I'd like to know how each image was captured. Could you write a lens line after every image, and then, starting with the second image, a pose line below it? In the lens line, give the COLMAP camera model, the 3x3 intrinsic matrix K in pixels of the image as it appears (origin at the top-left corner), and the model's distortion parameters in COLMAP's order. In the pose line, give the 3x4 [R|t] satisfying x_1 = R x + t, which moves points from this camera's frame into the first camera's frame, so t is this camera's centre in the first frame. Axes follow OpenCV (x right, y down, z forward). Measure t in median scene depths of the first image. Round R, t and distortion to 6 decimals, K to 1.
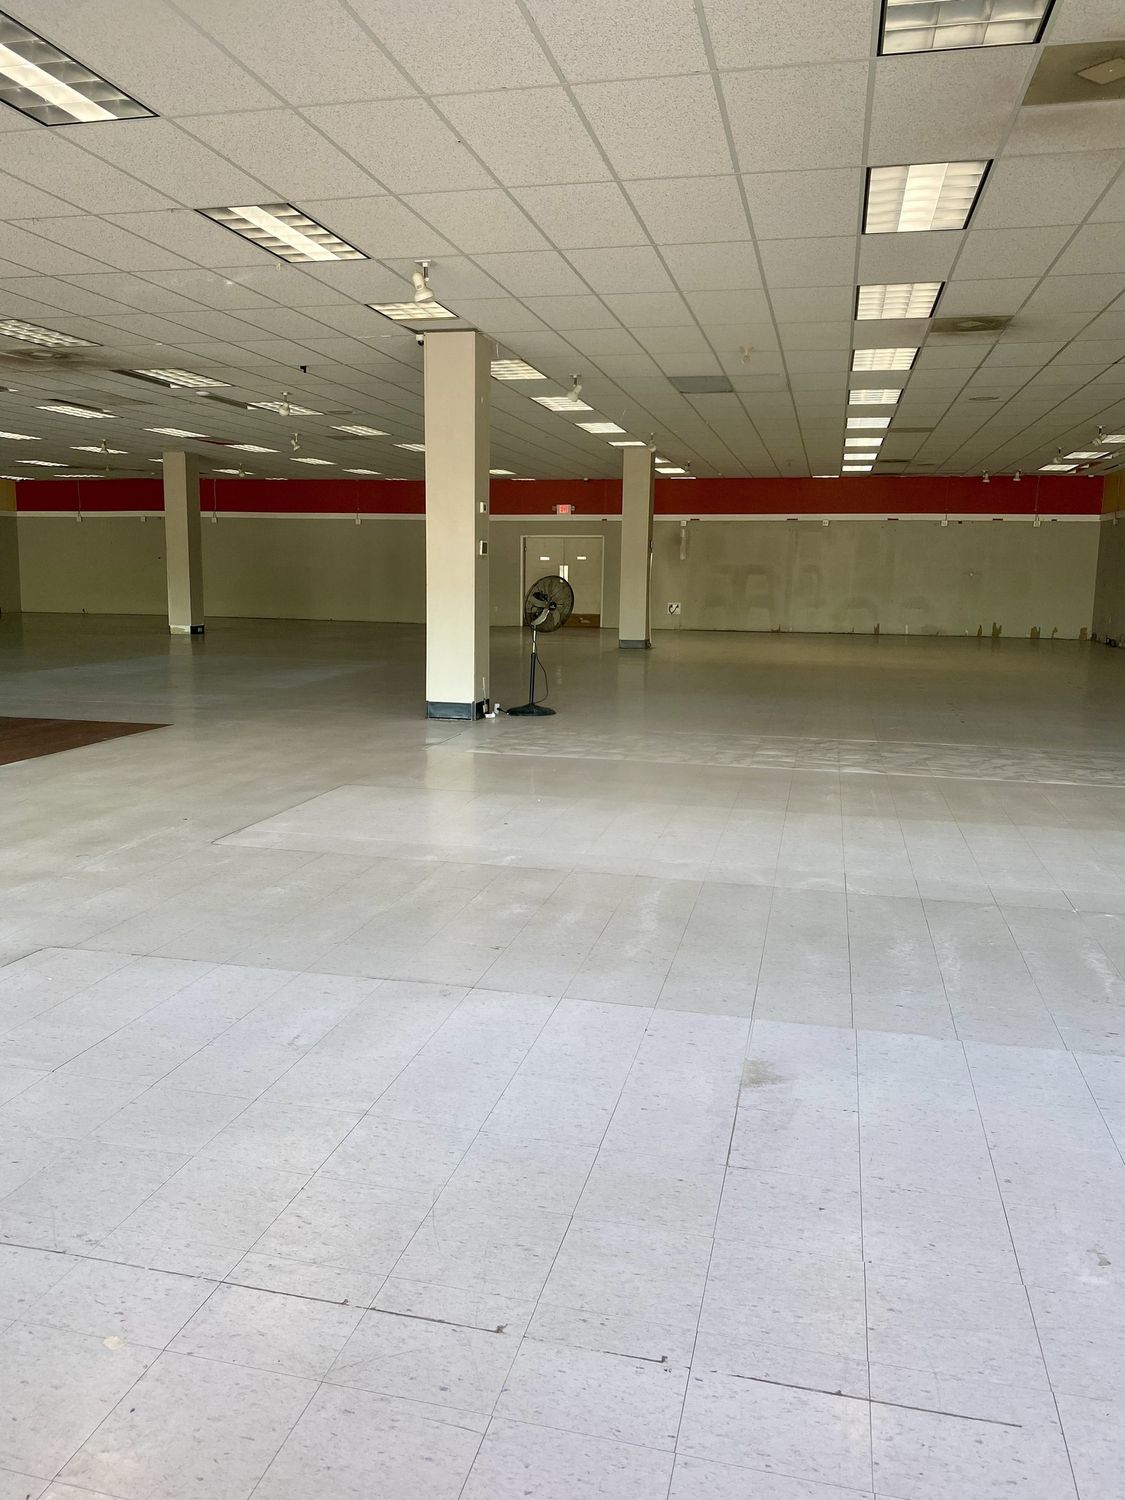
lens RADIAL K [[1238.2, 0, 562.5], [0, 1238.2, 750.0], [0, 0, 1]] dist [0.019792, 0.003183]
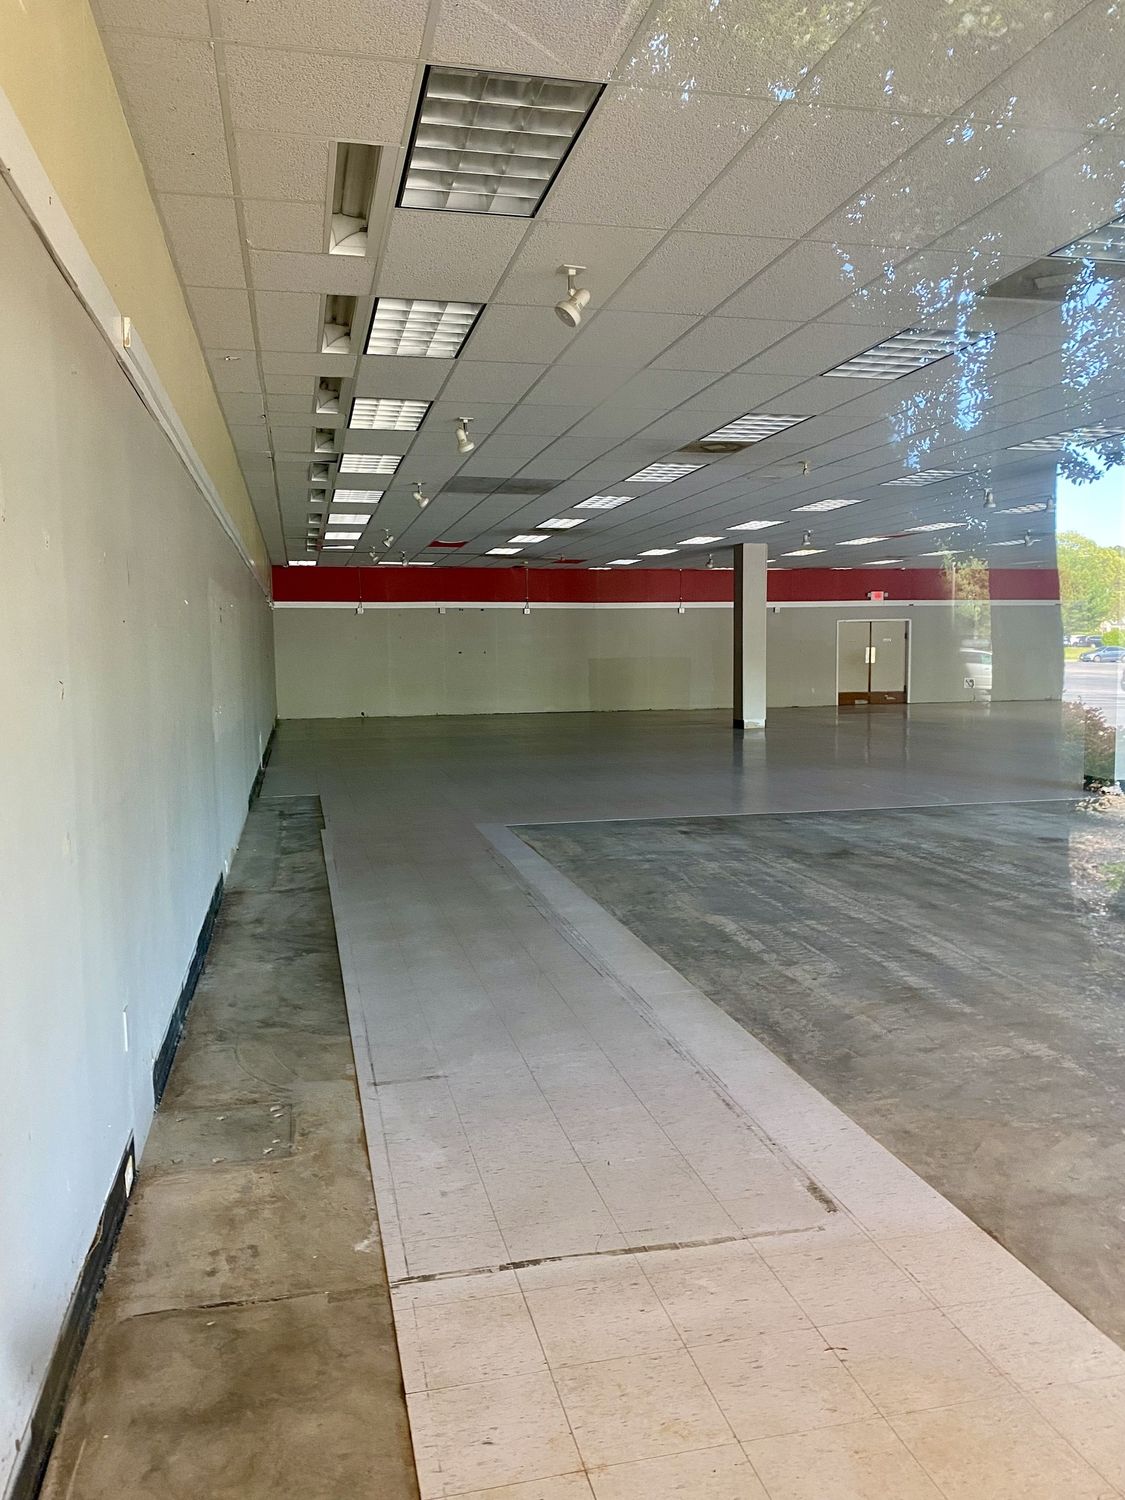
lens RADIAL K [[1148.1, 0, 572.4], [0, 1148.1, 730.5], [0, 0, 1]] dist [0.006483, -0.001771]
pose [[0.885801, -0.059743, 0.460203, -0.709932], [0.094456, 0.994131, -0.052751, -0.049497], [-0.454350, 0.090196, 0.886245, 0.239242]]
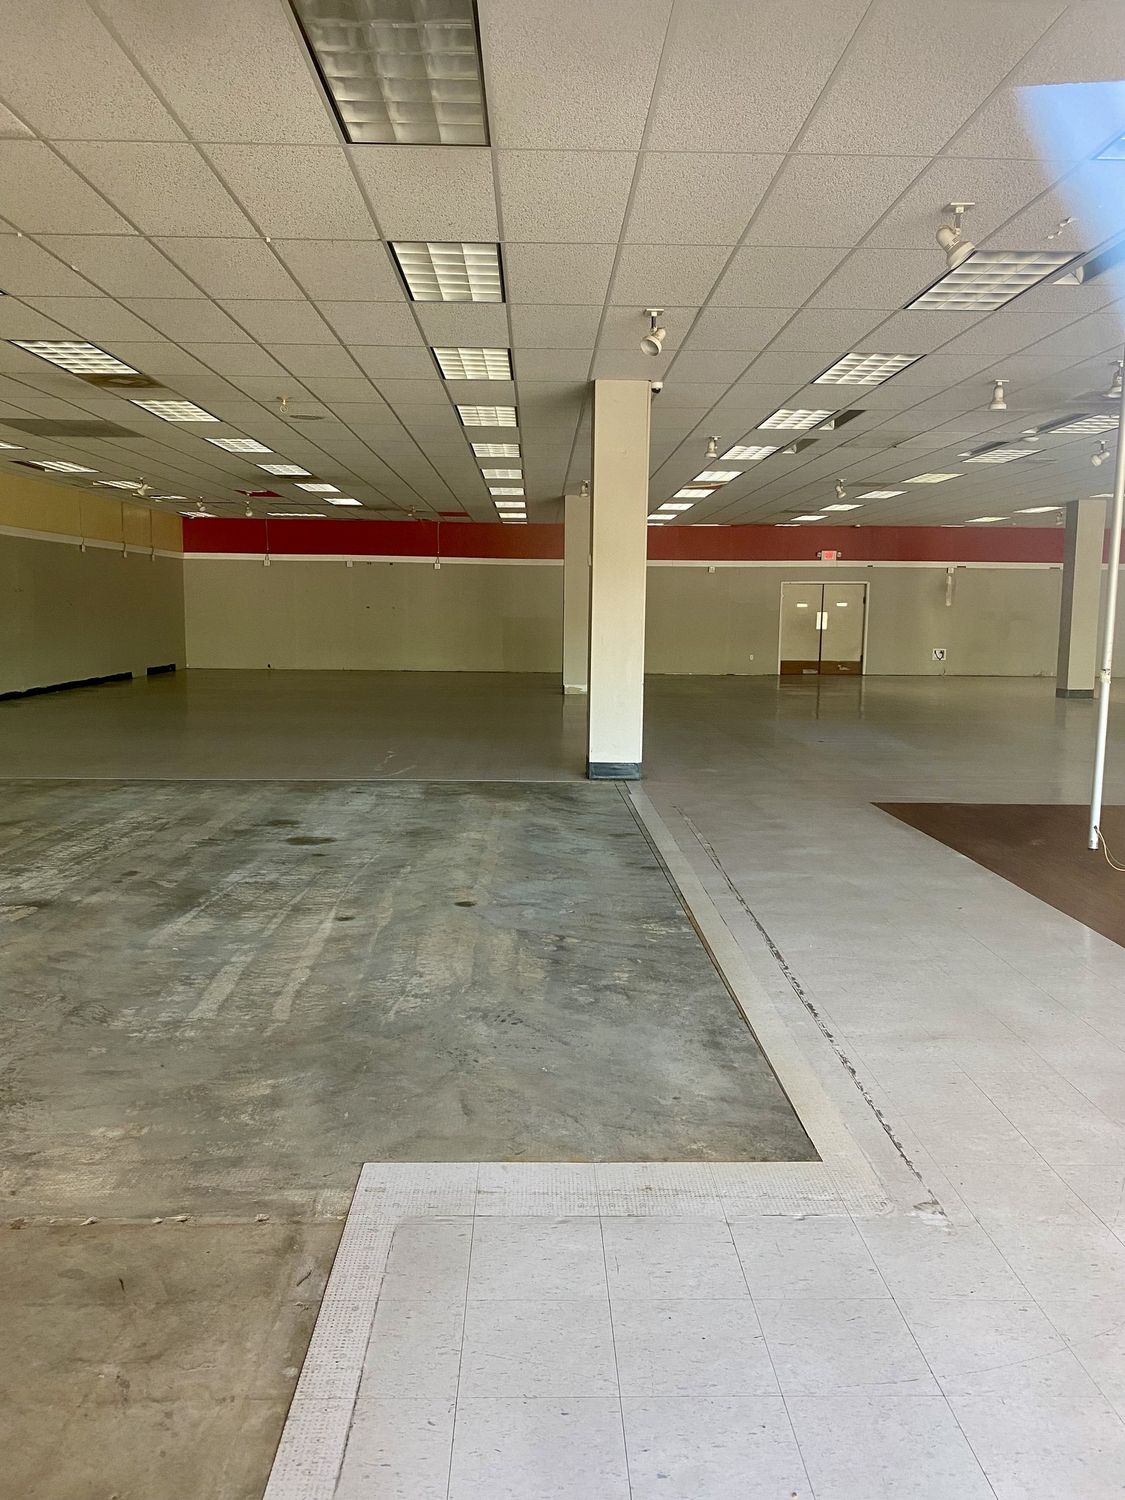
lens RADIAL K [[1162.7, 0, 562.5], [0, 1162.7, 750.0], [0, 0, 1]] dist [0.035282, 0.001984]
pose [[0.964168, -0.037667, 0.262603, -0.455959], [0.043497, 0.998919, -0.016421, -0.033695], [-0.261701, 0.027255, 0.964764, 0.162413]]
